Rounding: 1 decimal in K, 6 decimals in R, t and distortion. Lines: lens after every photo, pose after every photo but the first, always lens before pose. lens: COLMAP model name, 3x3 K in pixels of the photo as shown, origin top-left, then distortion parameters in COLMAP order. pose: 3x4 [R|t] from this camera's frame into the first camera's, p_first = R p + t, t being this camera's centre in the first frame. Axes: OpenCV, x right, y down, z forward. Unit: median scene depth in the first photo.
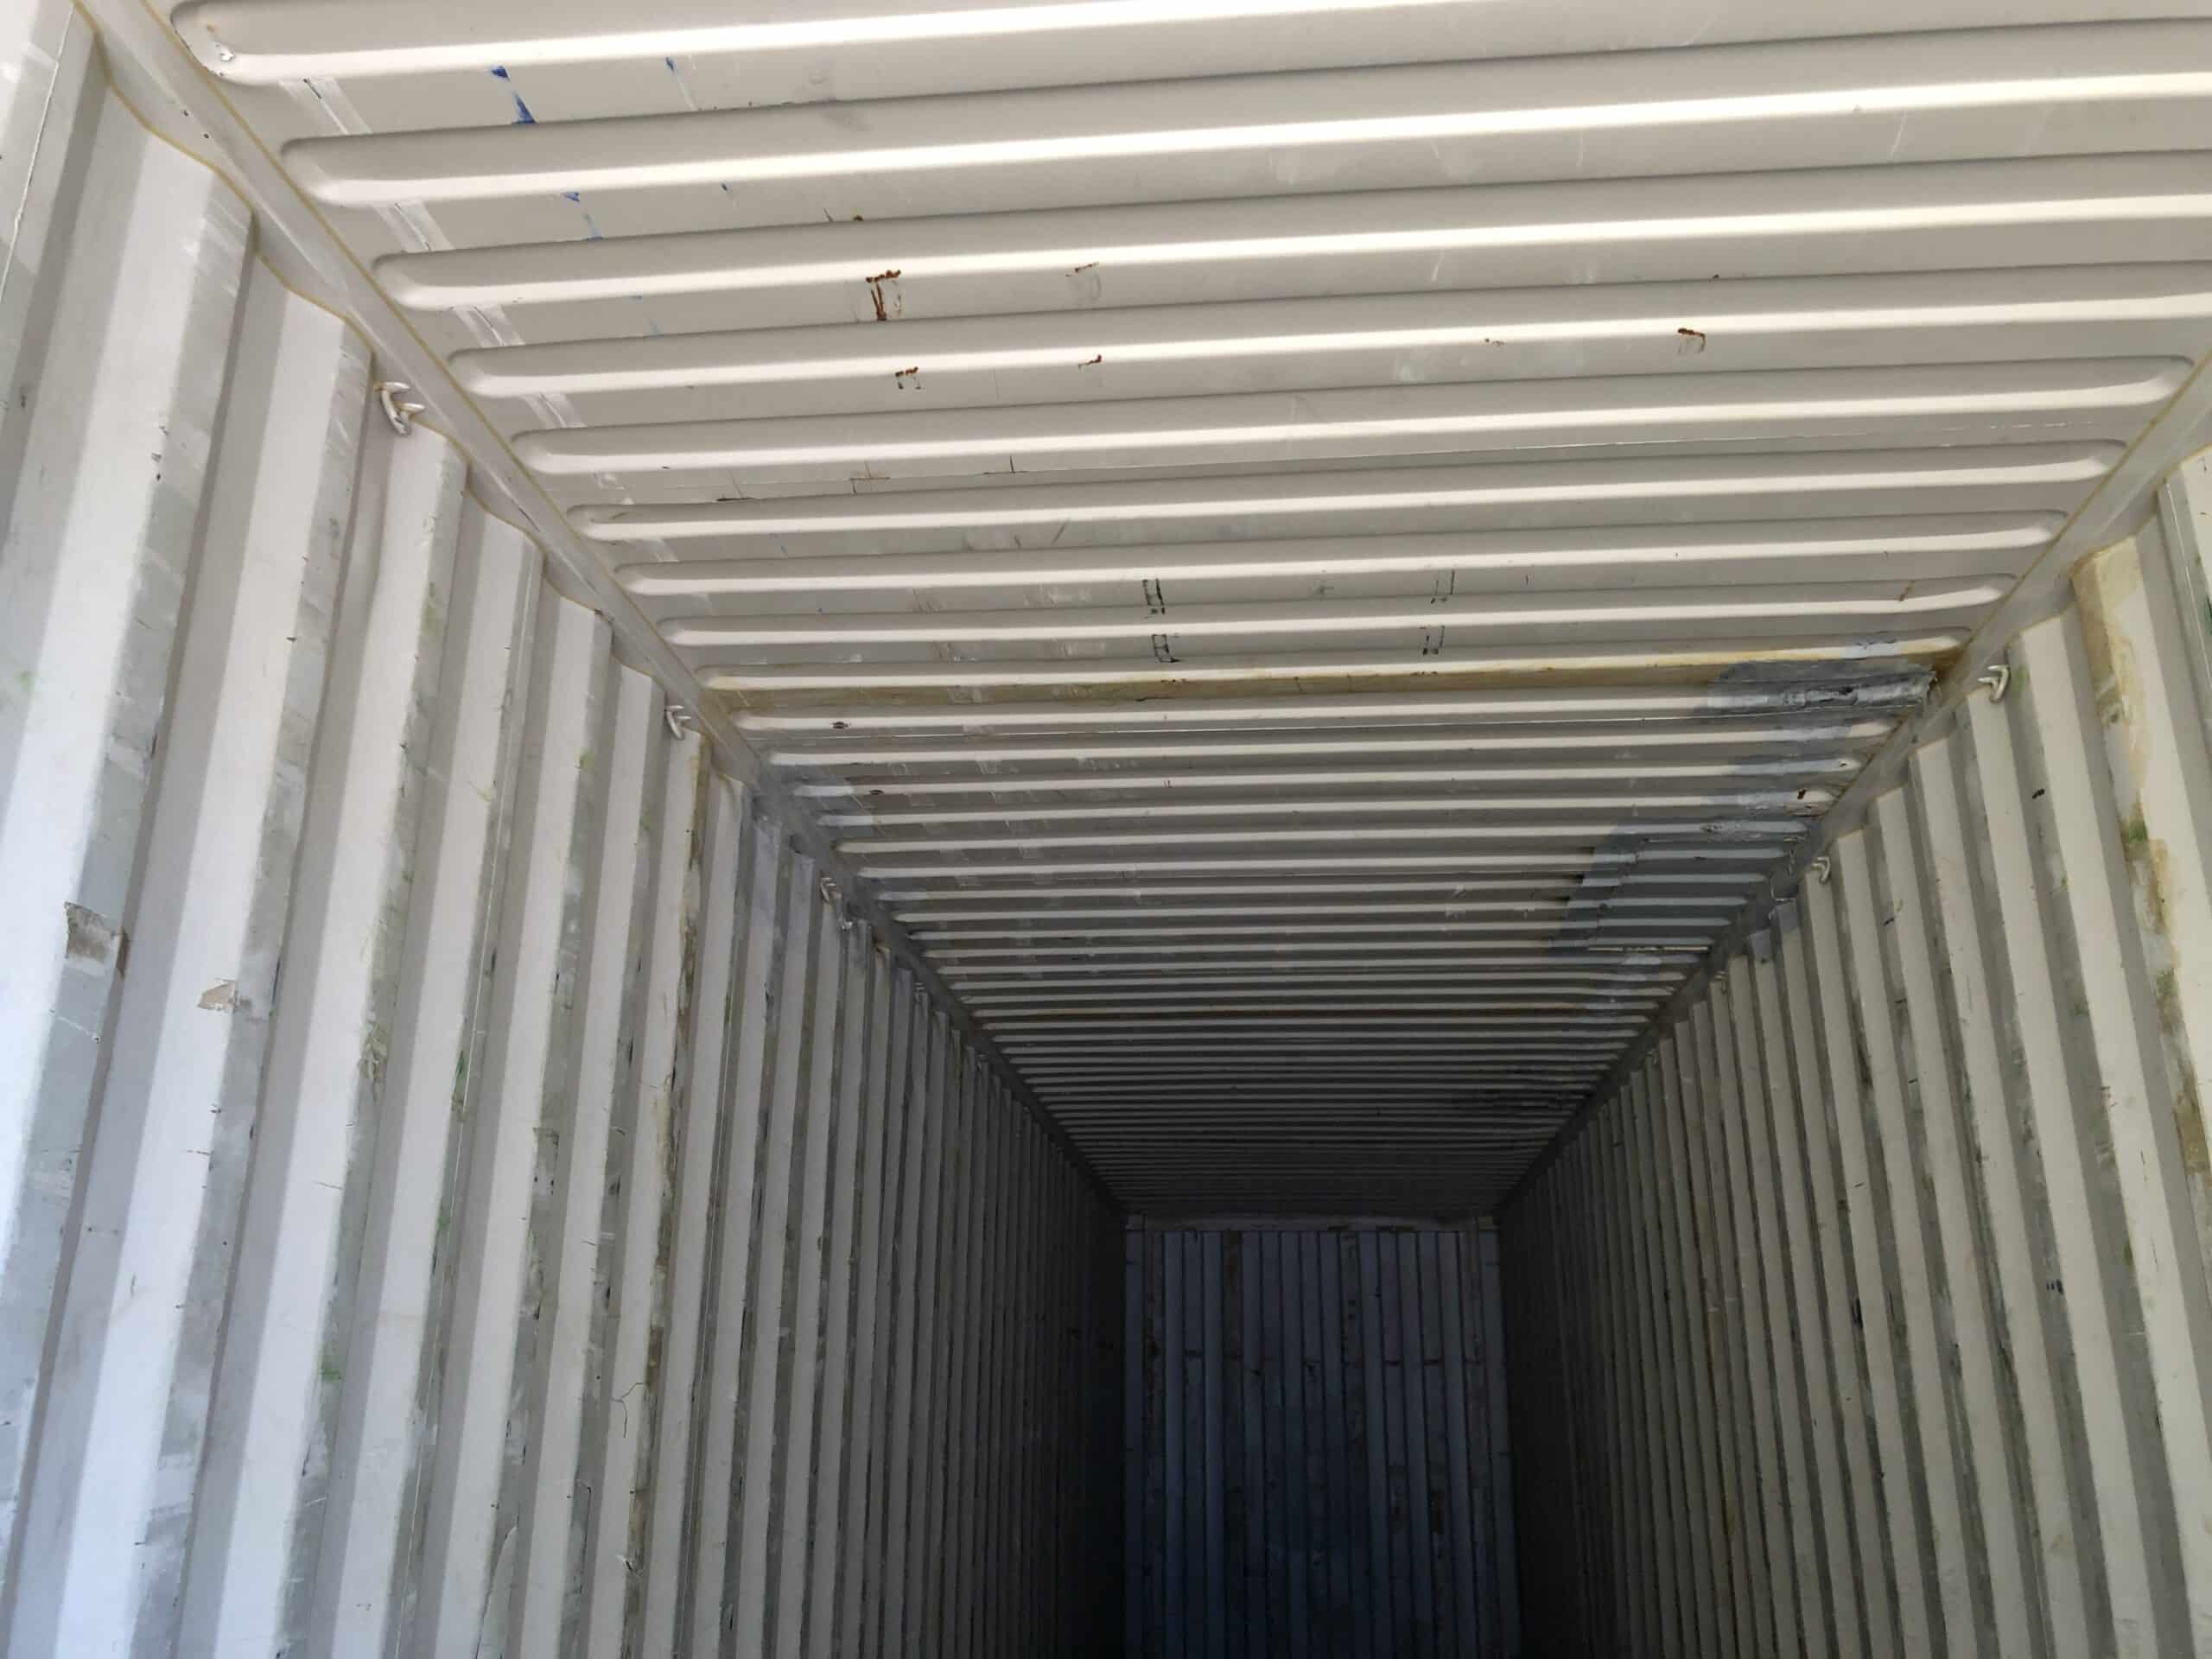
lens RADIAL K [[1818.8, 0, 1104.6], [0, 1818.8, 830.1], [0, 0, 1]] dist [0.012814, -0.007429]
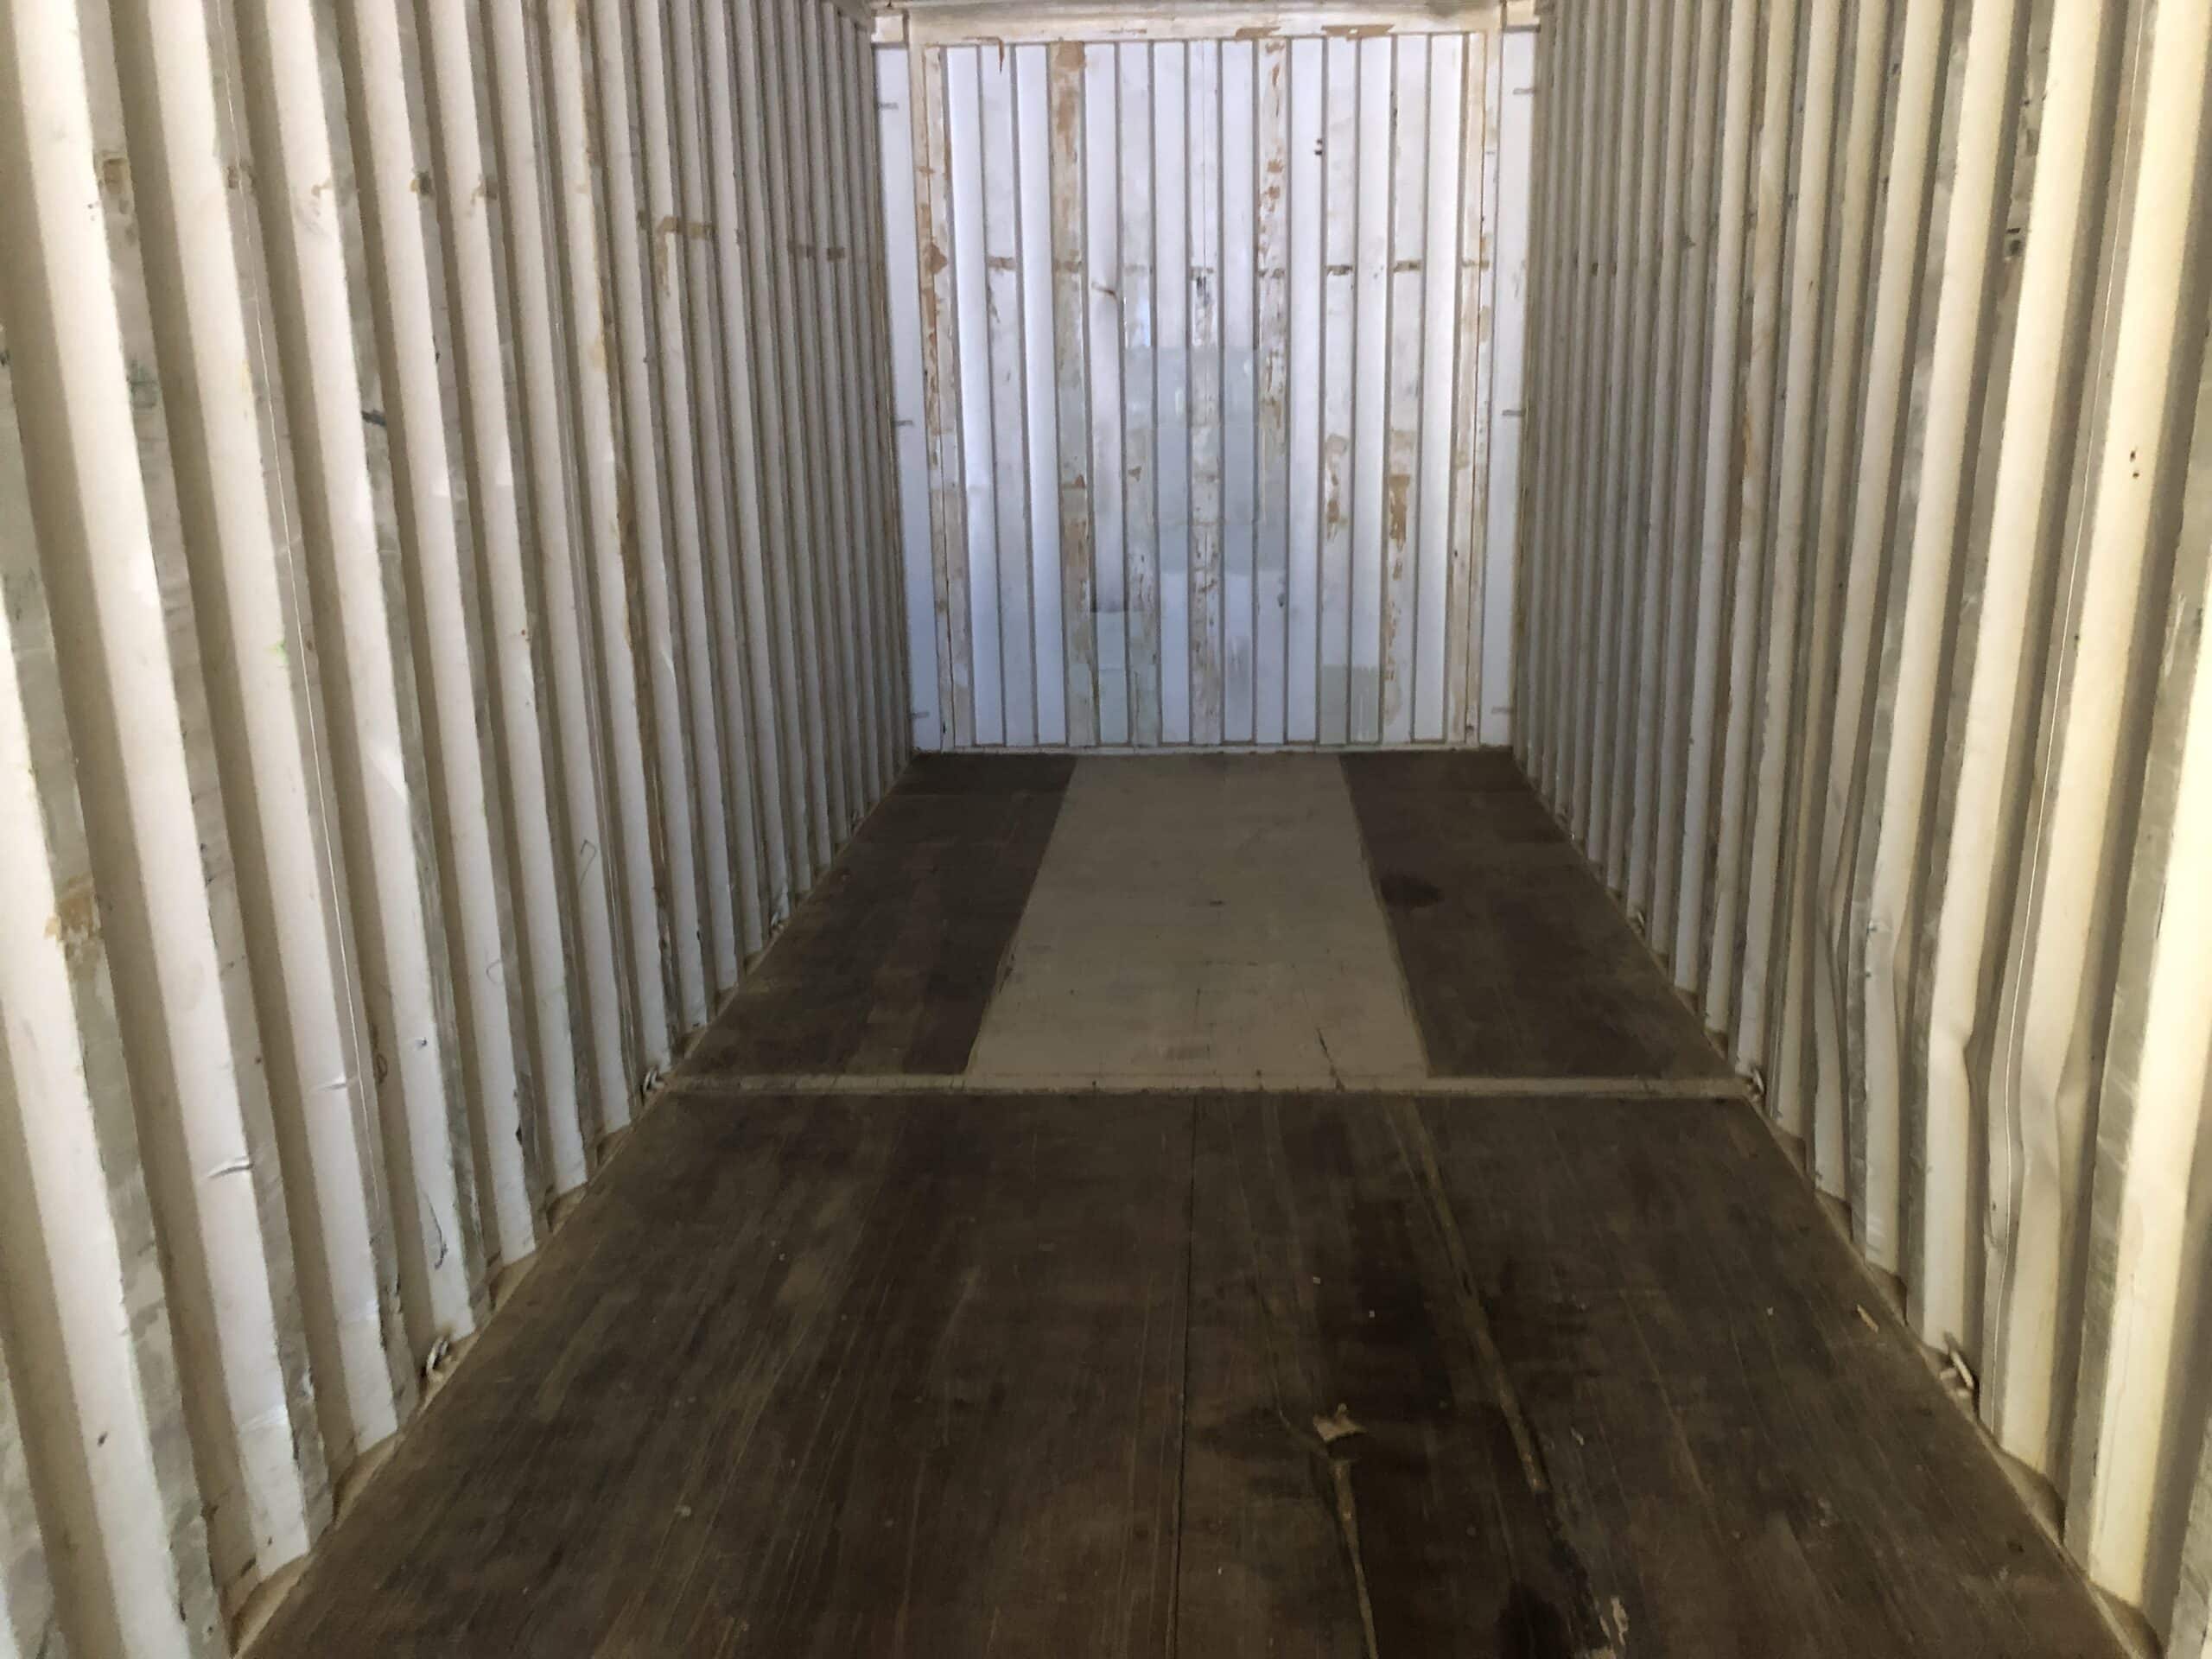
lens RADIAL K [[1885.1, 0, 1128.7], [0, 1885.1, 828.7], [0, 0, 1]] dist [0.030153, -0.068318]
pose [[0.997729, -0.035400, 0.057300, 0.048199], [0.001100, 0.859193, 0.511651, 0.133446], [-0.067344, -0.510426, 0.857281, 0.384293]]
